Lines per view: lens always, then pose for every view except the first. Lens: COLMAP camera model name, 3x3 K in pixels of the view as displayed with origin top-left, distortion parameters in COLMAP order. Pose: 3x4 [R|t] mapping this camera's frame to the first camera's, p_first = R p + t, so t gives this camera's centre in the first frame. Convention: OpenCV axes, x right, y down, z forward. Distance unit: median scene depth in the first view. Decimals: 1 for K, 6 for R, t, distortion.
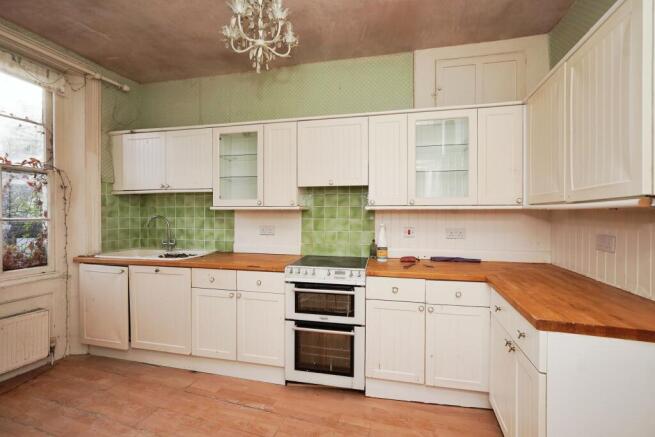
lens RADIAL K [[283.0, 0, 327.1], [0, 283.0, 211.8], [0, 0, 1]] dist [0.001488, 0.000143]
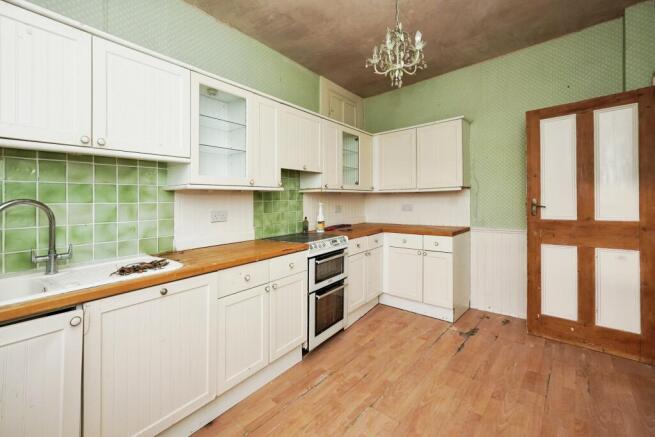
lens RADIAL K [[283.0, 0, 321.9], [0, 283.0, 198.0], [0, 0, 1]] dist [0.001488, 0.000143]
pose [[0.416374, -0.002958, 0.909189, -0.957193], [0.012626, 0.999917, -0.002530, 0.021318], [-0.909106, 0.012533, 0.416377, 0.449540]]
